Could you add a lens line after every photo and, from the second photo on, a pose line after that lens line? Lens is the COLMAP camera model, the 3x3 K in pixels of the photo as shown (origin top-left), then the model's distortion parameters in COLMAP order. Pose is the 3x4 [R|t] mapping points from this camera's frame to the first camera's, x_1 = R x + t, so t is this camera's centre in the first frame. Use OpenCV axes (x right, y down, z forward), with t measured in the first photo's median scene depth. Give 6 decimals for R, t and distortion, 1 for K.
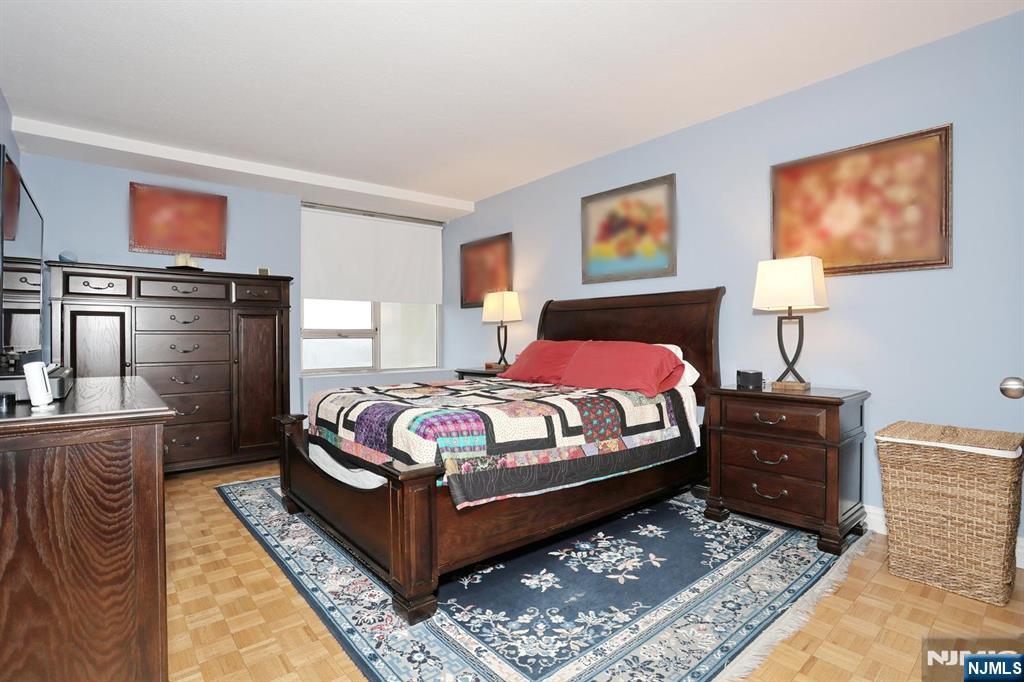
lens RADIAL K [[496.3, 0, 503.2], [0, 496.3, 341.2], [0, 0, 1]] dist [-0.064667, 0.024366]
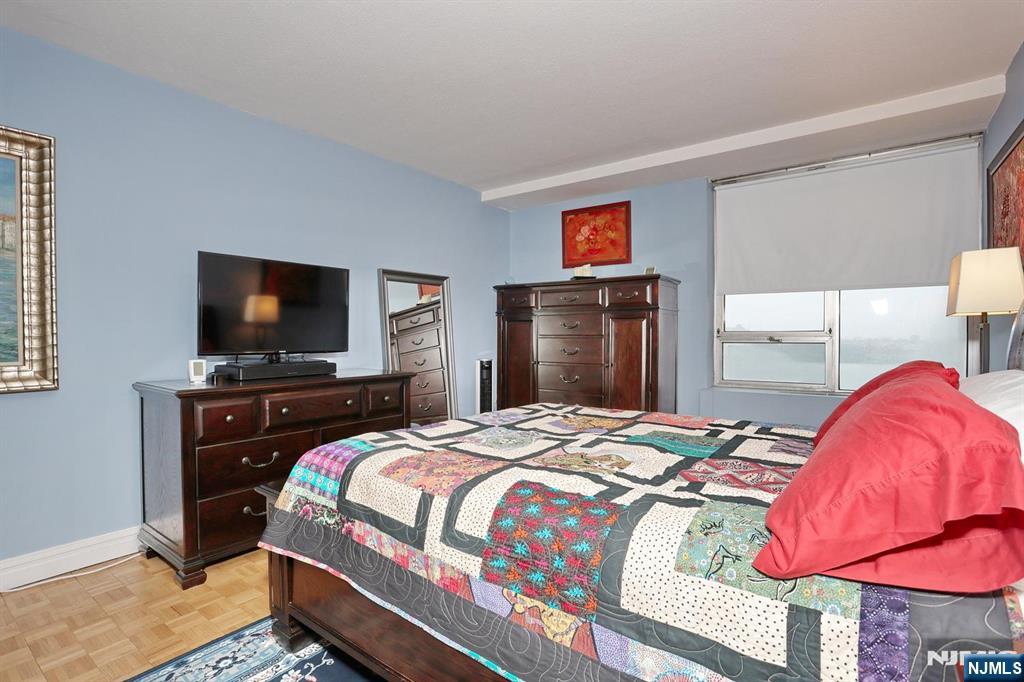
lens RADIAL K [[496.3, 0, 507.9], [0, 496.3, 339.9], [0, 0, 1]] dist [-0.064667, 0.024366]
pose [[0.235876, 0.014000, -0.971682, 0.676916], [-0.007459, 0.999893, 0.012595, -0.038805], [0.971755, 0.004276, 0.235955, 0.956128]]
